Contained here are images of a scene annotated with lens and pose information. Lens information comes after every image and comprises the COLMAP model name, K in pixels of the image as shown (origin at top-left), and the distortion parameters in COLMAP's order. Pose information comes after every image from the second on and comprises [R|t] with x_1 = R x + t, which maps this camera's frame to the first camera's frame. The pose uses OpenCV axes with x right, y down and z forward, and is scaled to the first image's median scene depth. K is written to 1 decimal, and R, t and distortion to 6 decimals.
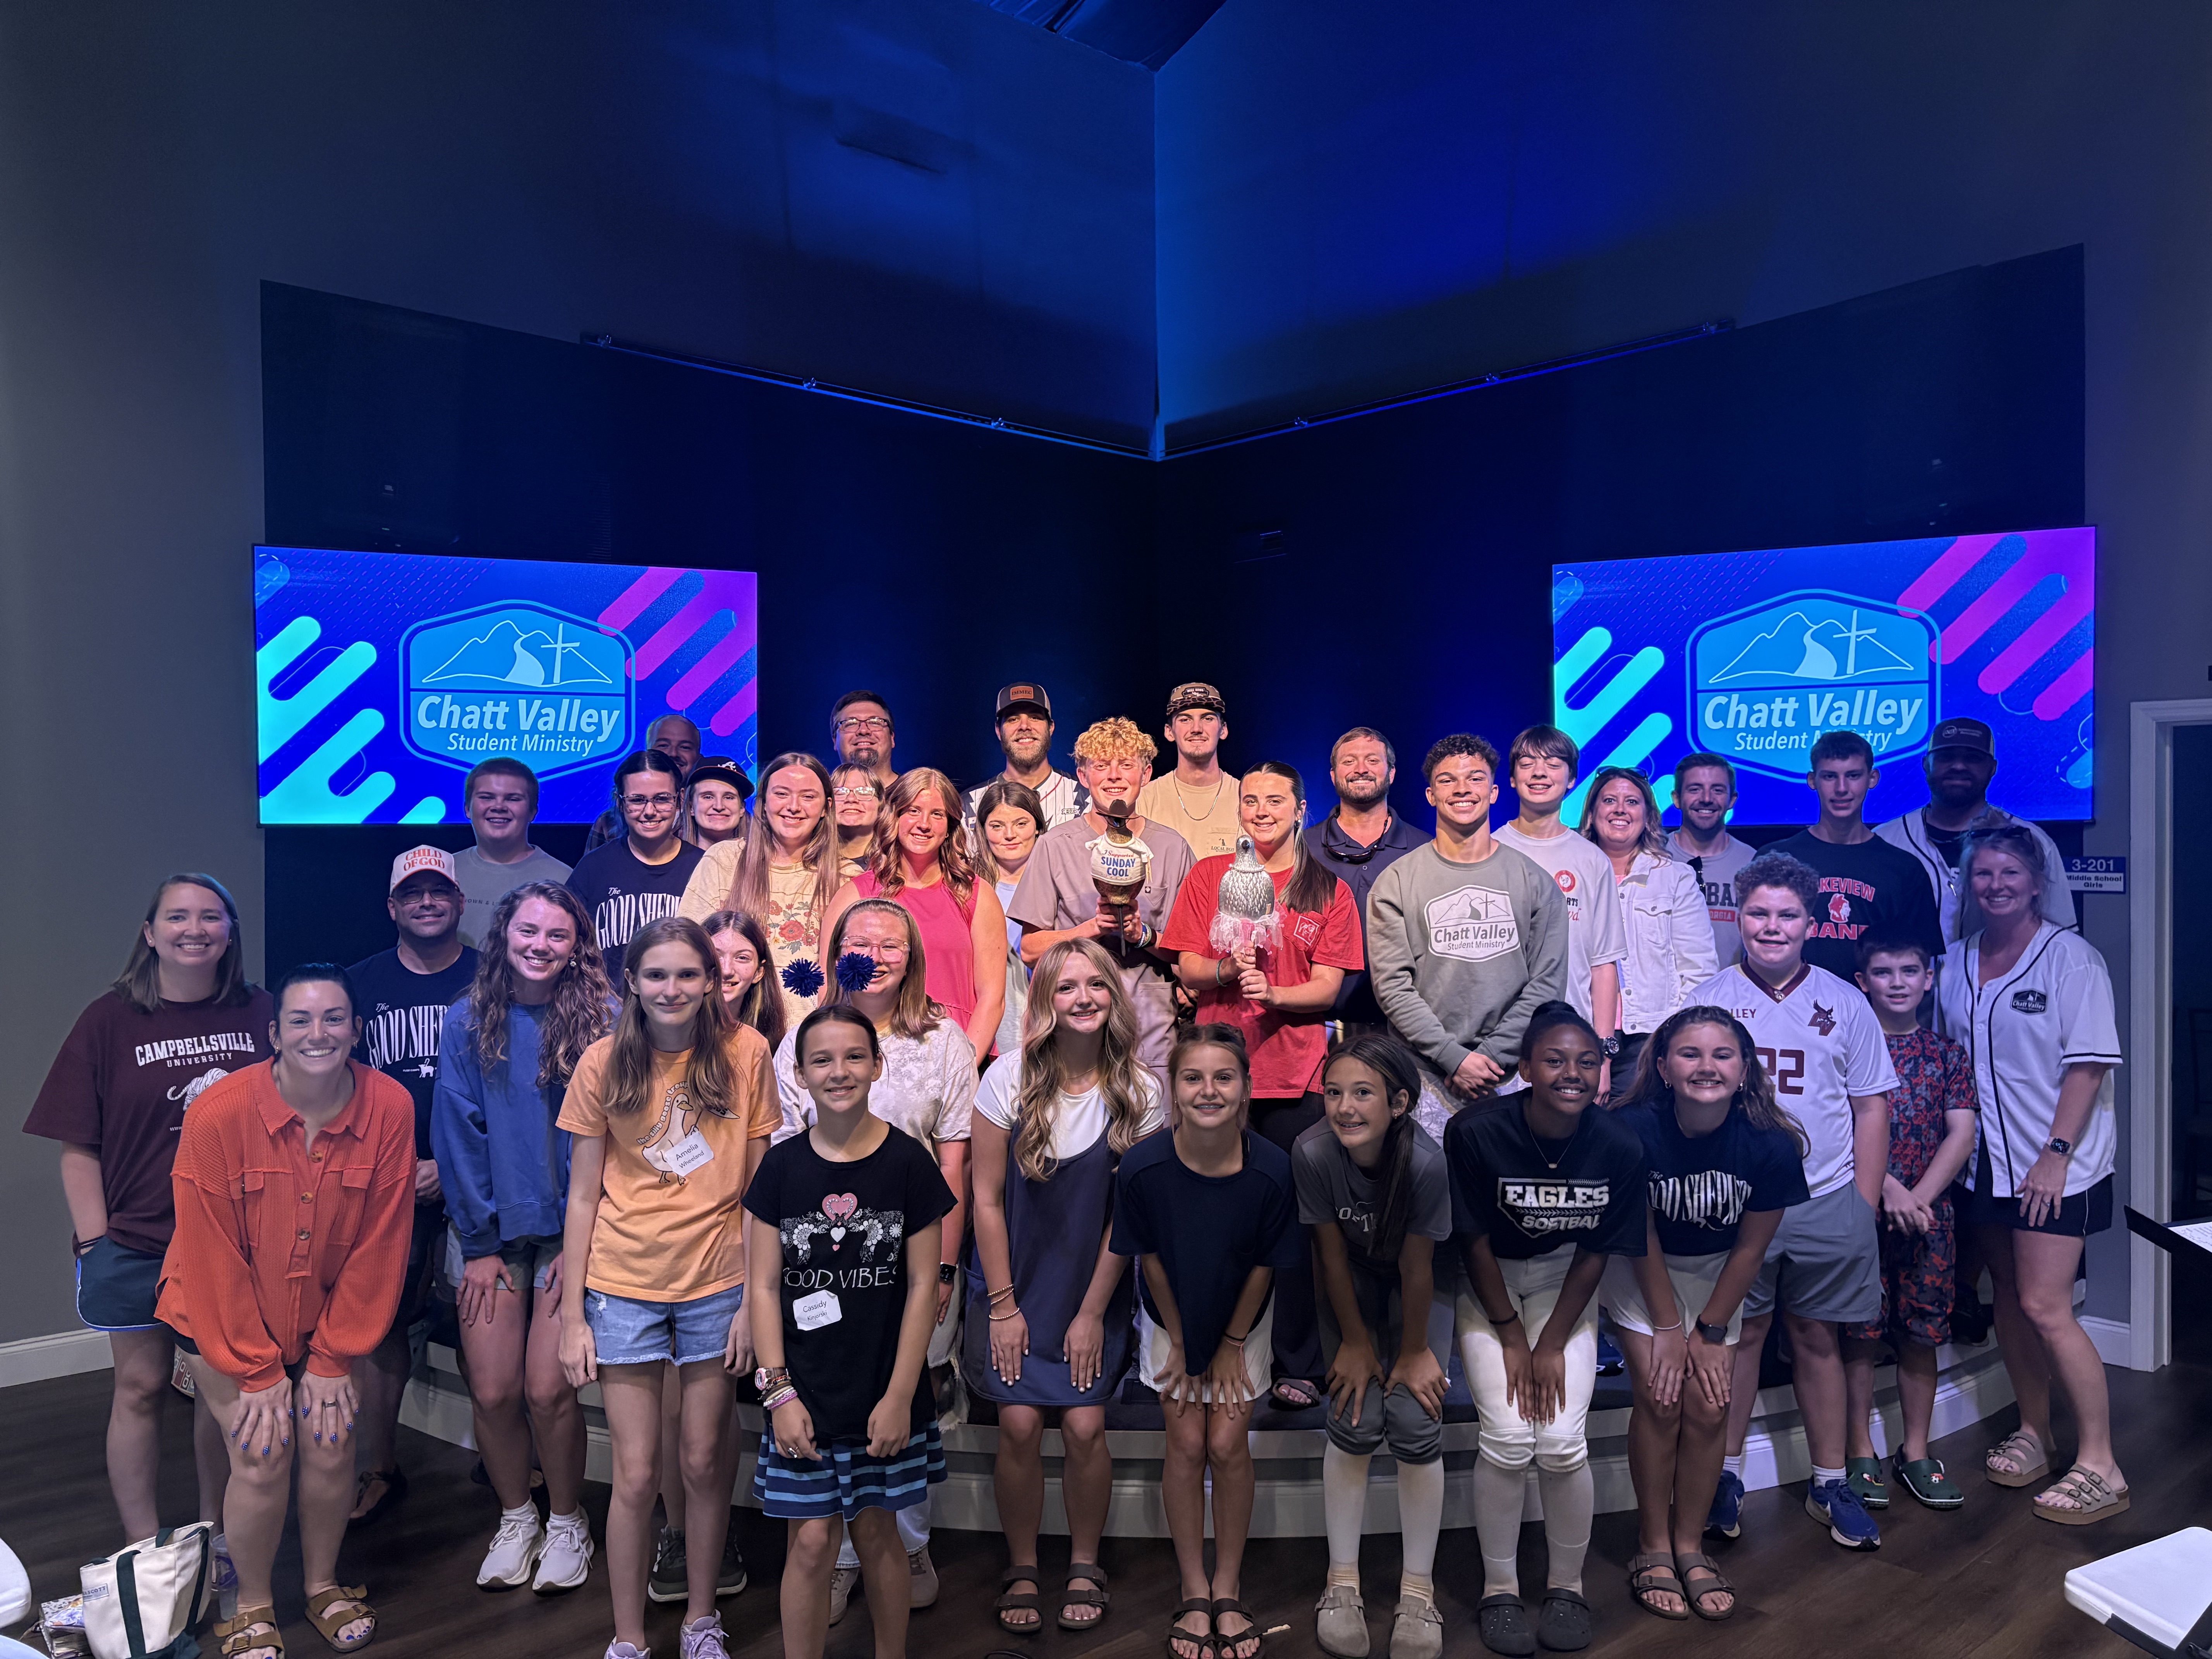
lens RADIAL K [[1663.6, 0, 1106.1], [0, 1663.6, 833.1], [0, 0, 1]] dist [0.013769, -0.004694]
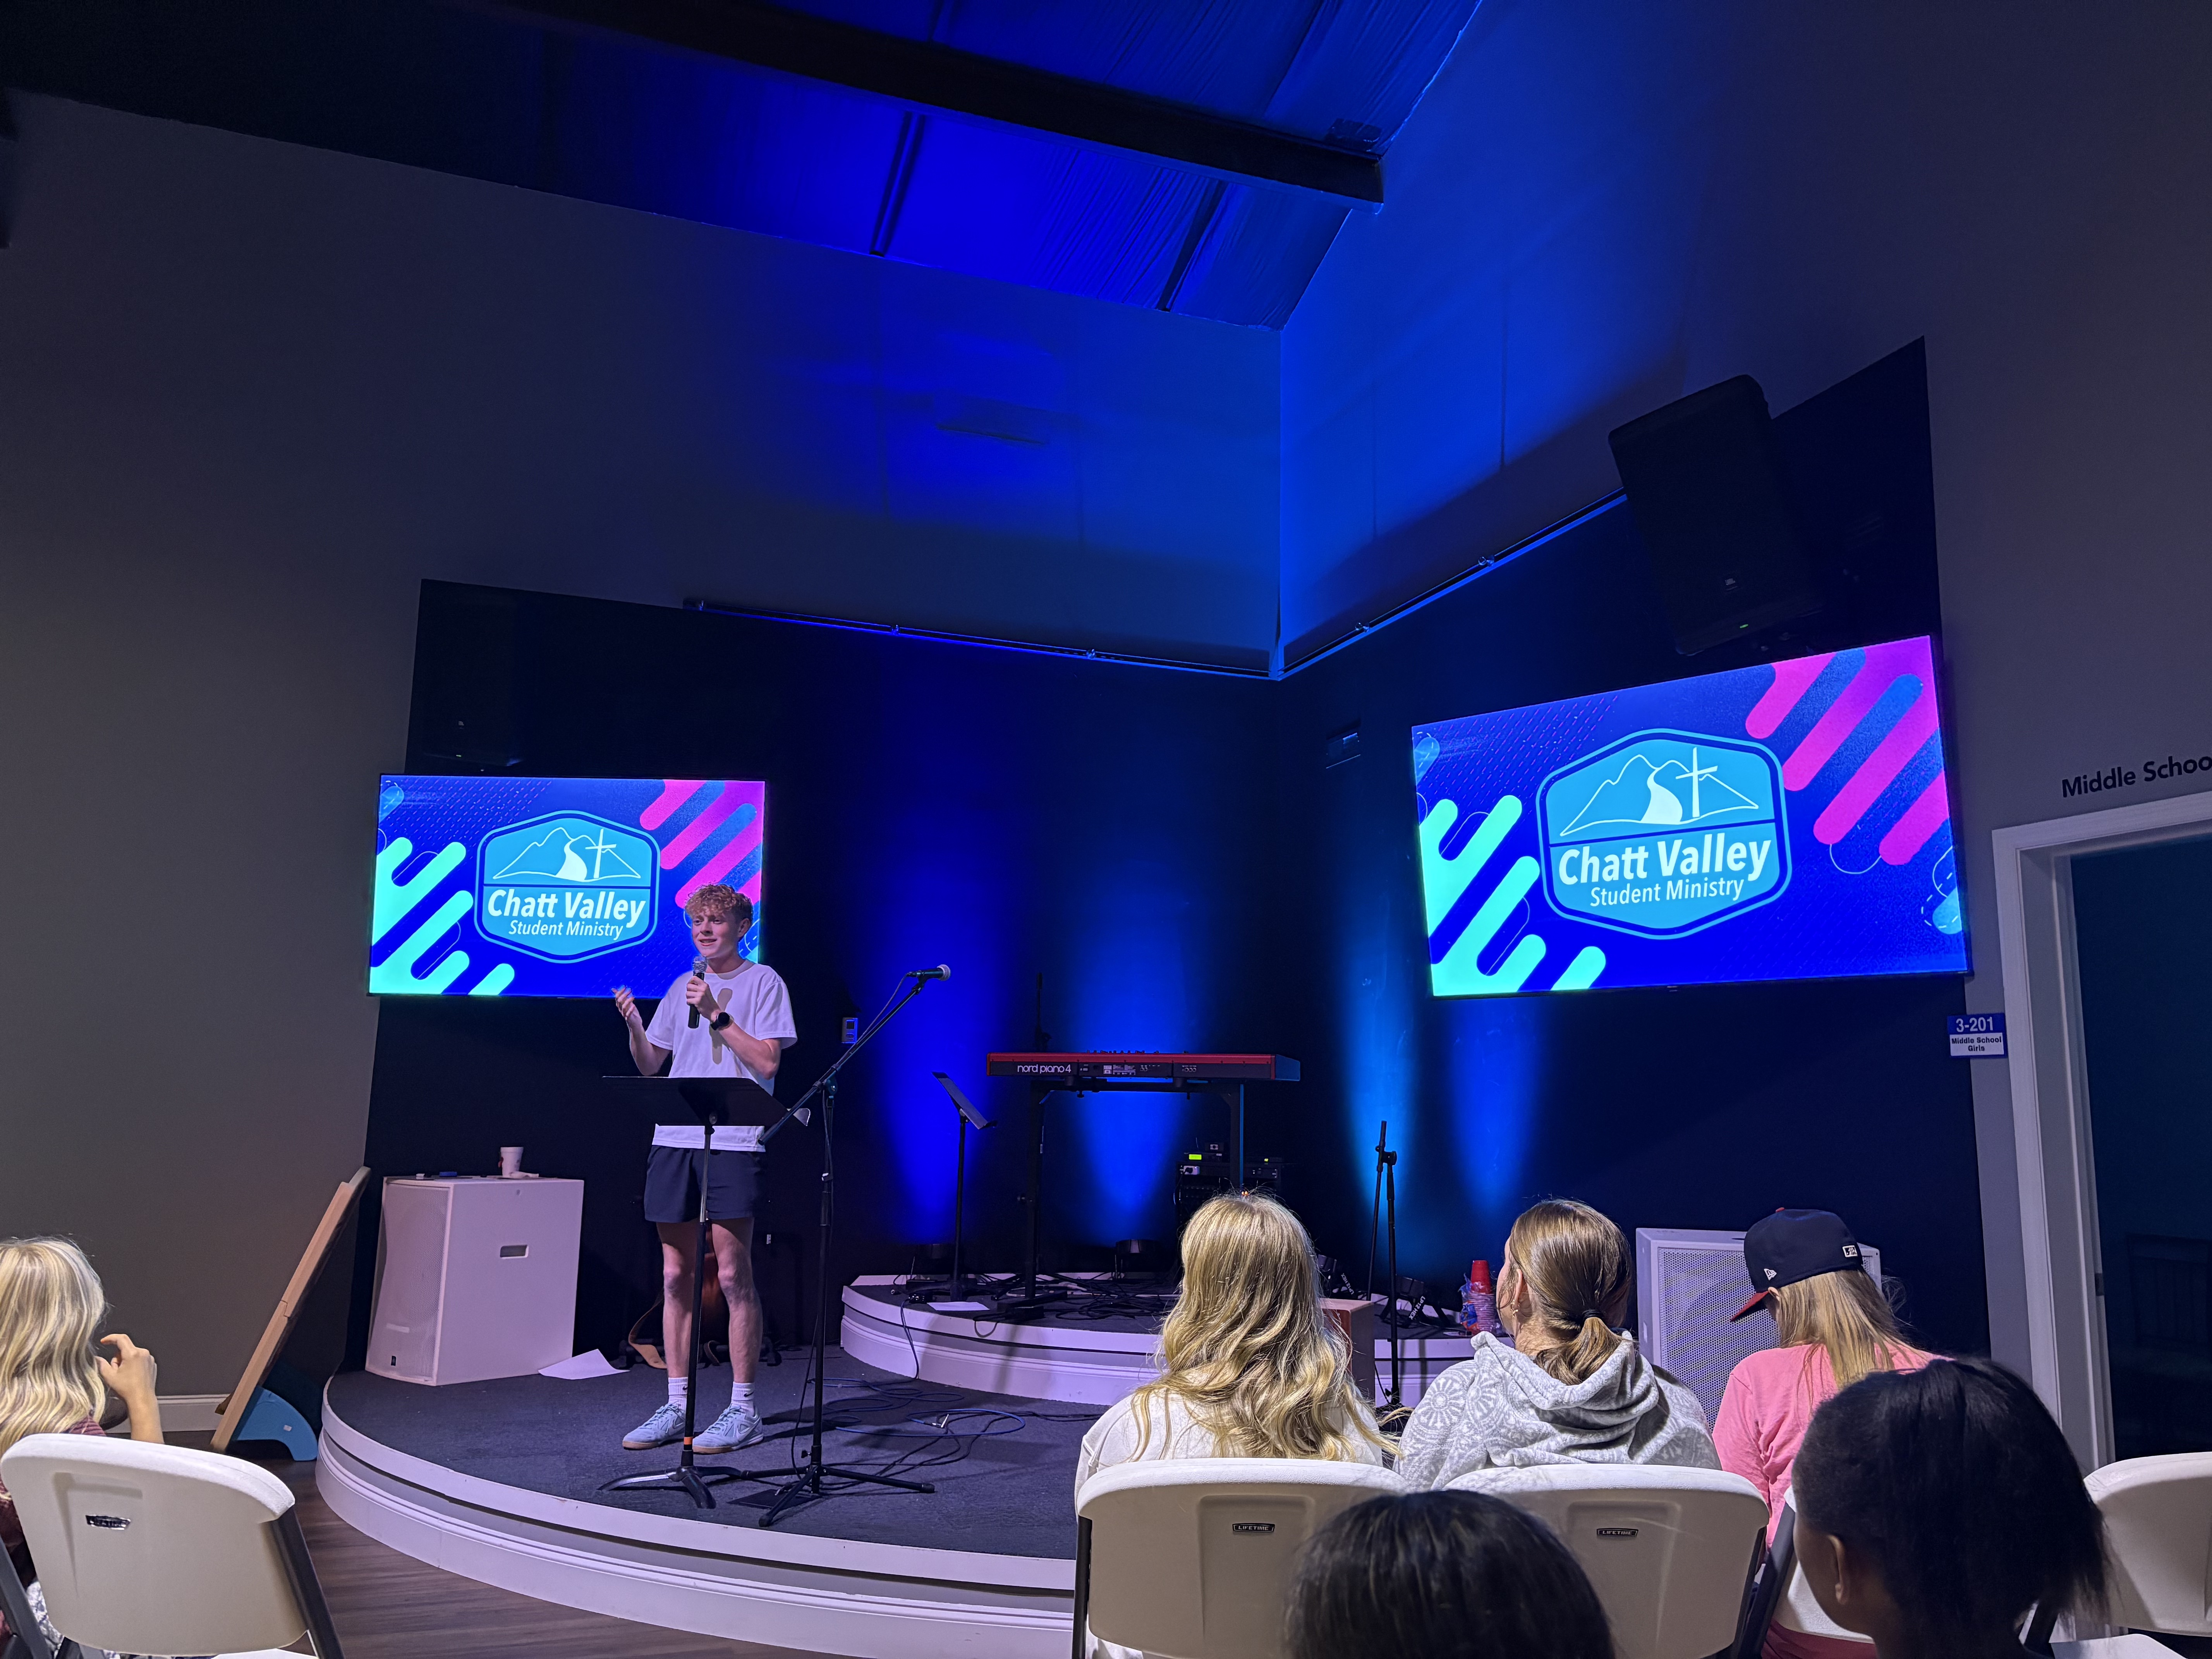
lens RADIAL K [[1663.6, 0, 1109.0], [0, 1663.6, 826.4], [0, 0, 1]] dist [0.013769, -0.004694]
pose [[0.924284, -0.042545, -0.379327, 0.477980], [-0.026161, 0.984372, -0.174150, 0.073650], [0.380807, 0.170888, 0.908726, 0.049901]]
